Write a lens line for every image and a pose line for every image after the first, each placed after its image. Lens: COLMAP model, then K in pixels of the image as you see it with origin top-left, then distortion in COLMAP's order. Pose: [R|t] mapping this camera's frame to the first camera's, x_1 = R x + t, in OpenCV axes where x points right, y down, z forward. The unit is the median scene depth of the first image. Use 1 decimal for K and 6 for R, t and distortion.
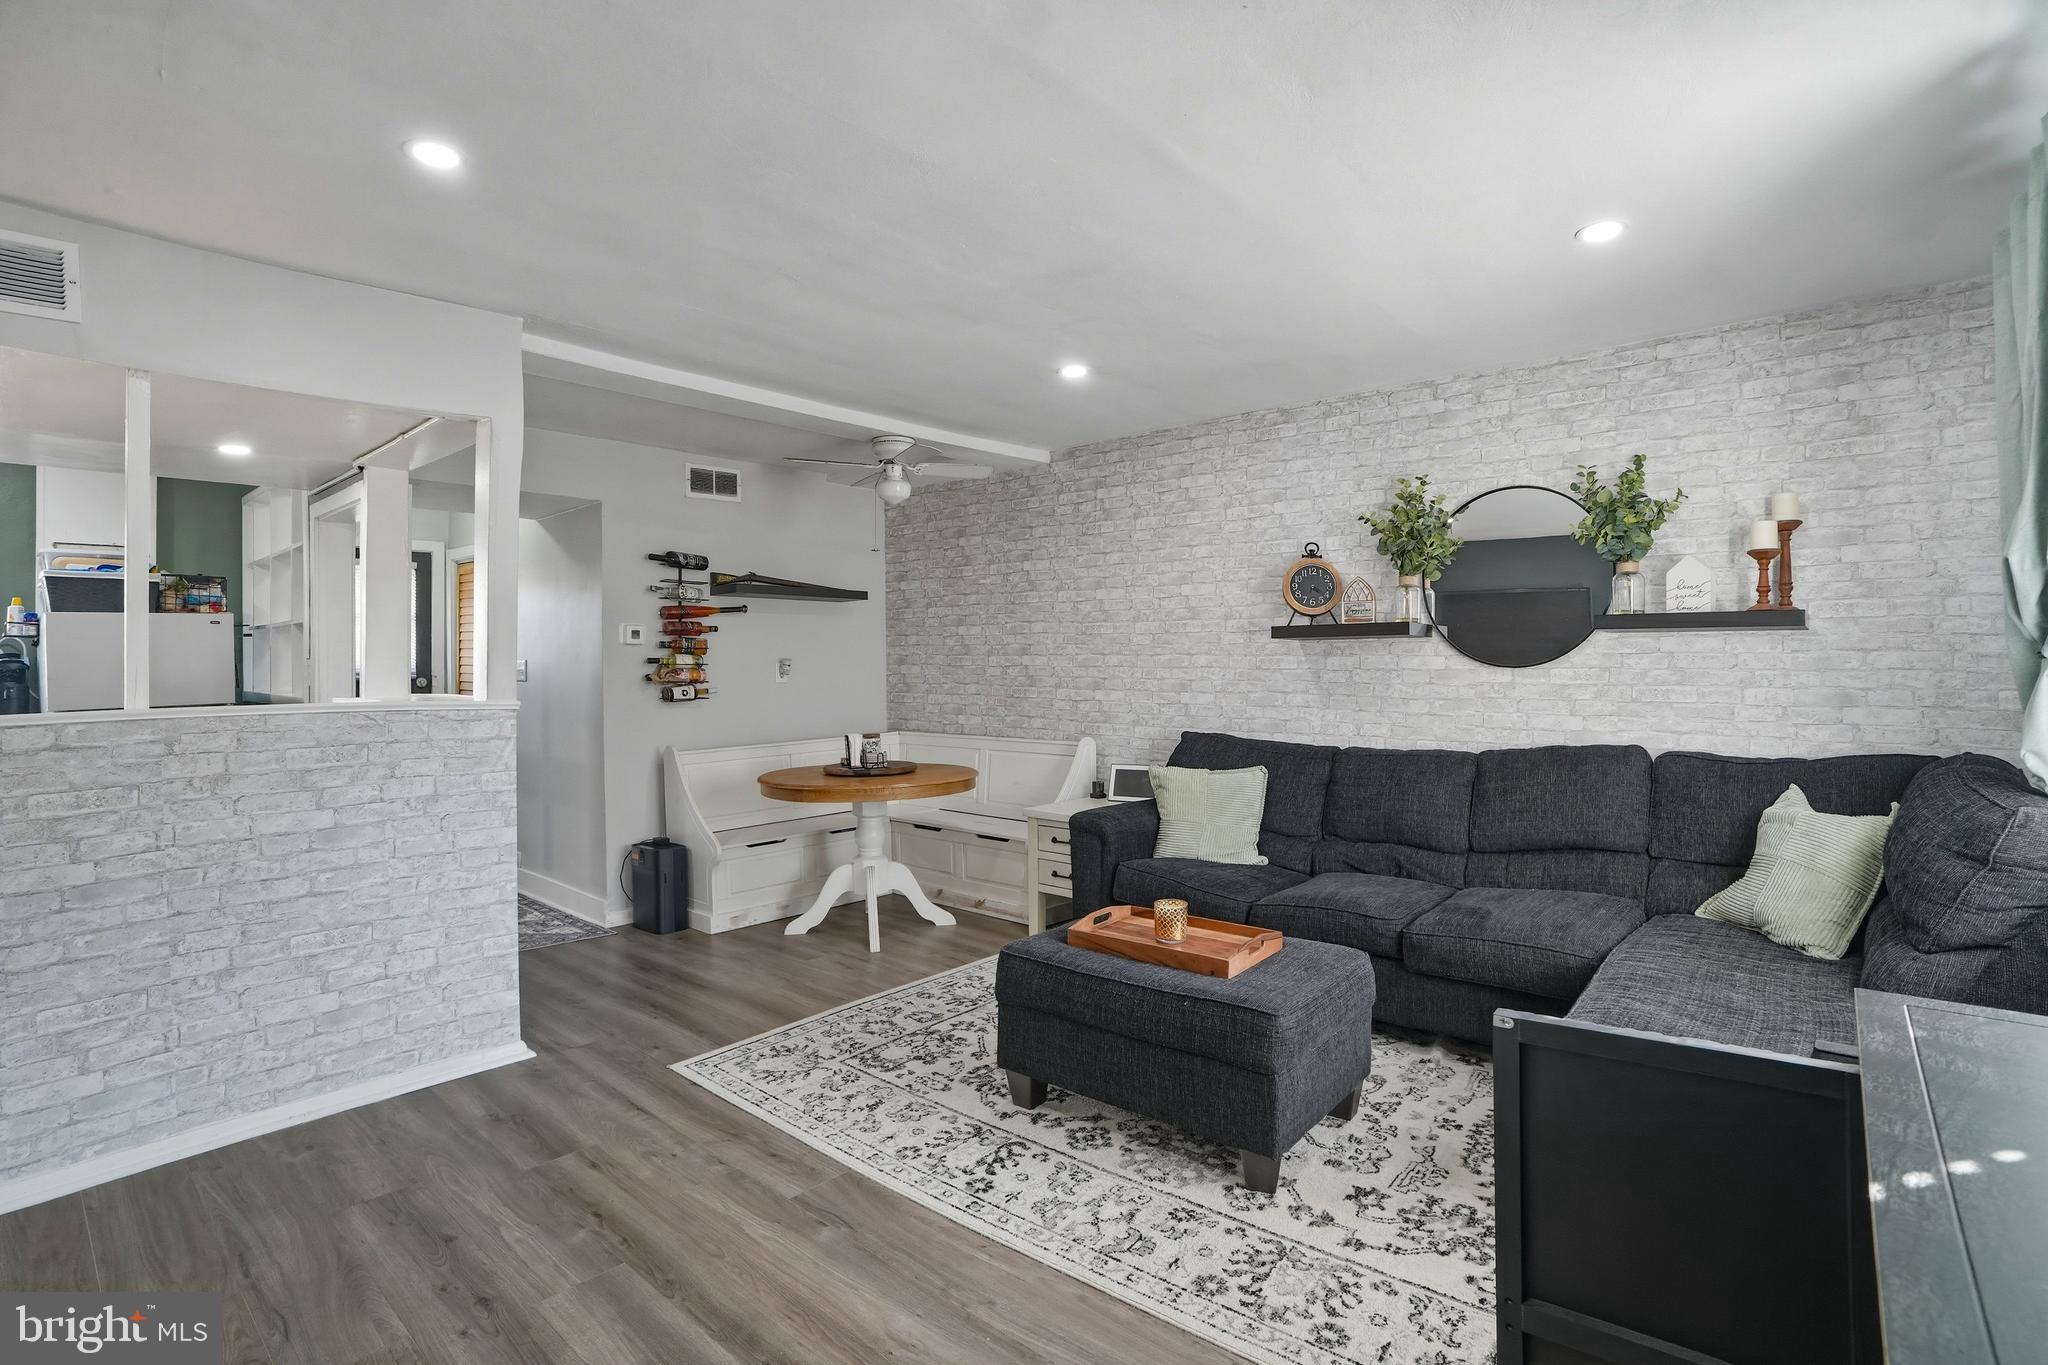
lens RADIAL K [[981.5, 0, 1011.3], [0, 981.5, 669.8], [0, 0, 1]] dist [-0.030719, 0.000129]
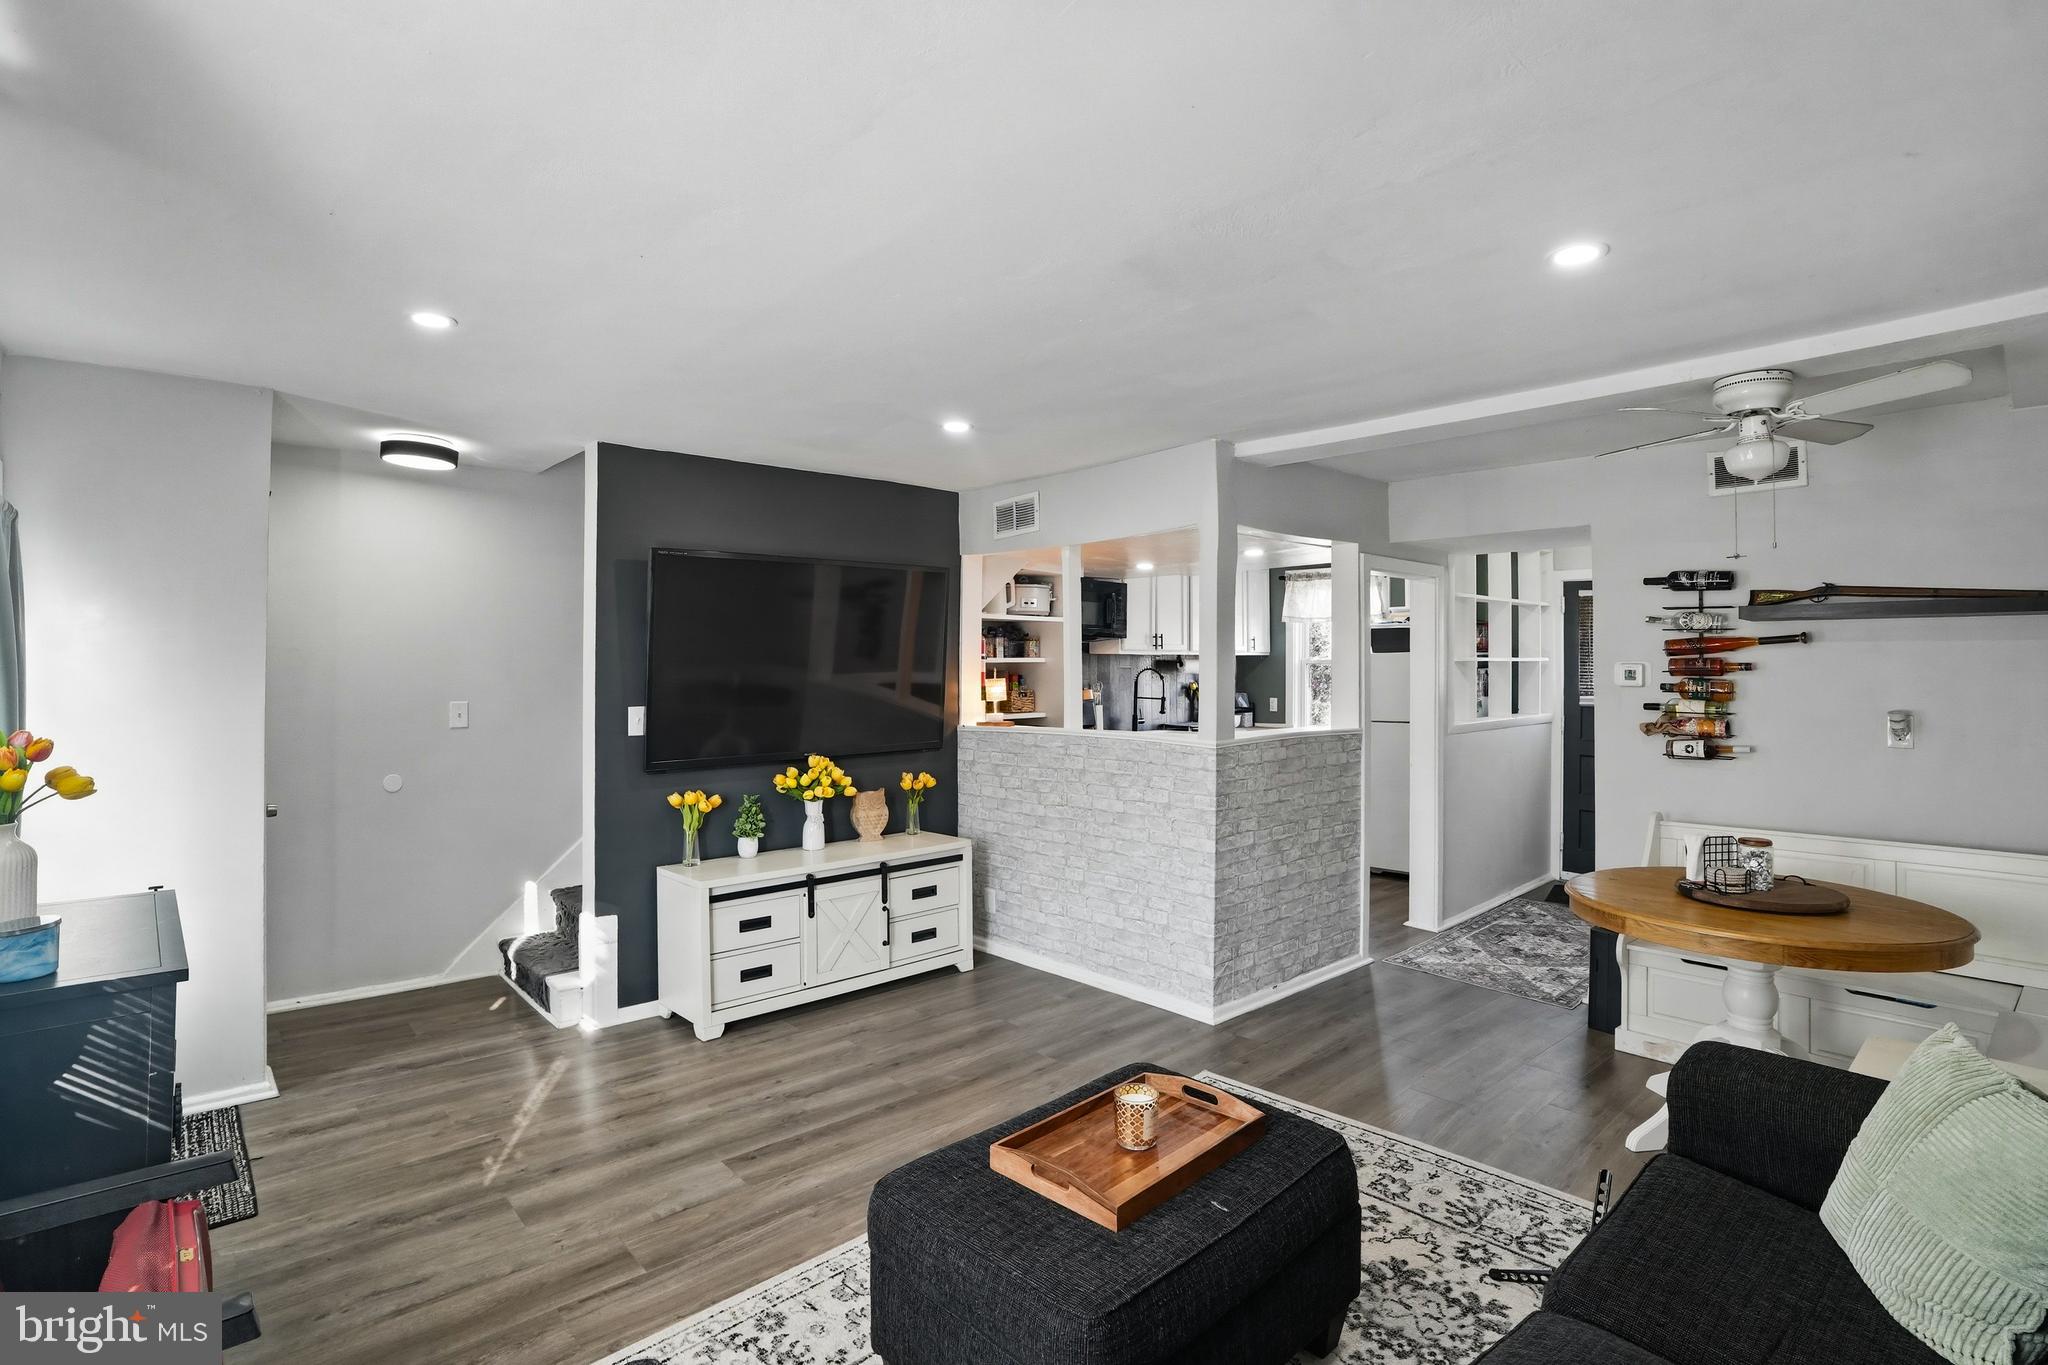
lens RADIAL K [[981.5, 0, 1012.6], [0, 981.5, 672.1], [0, 0, 1]] dist [-0.030719, 0.000129]
pose [[-0.094901, 0.015305, -0.995369, 0.502743], [-0.002555, 0.999875, 0.015618, -0.050346], [0.995483, 0.004025, -0.094850, 0.545231]]
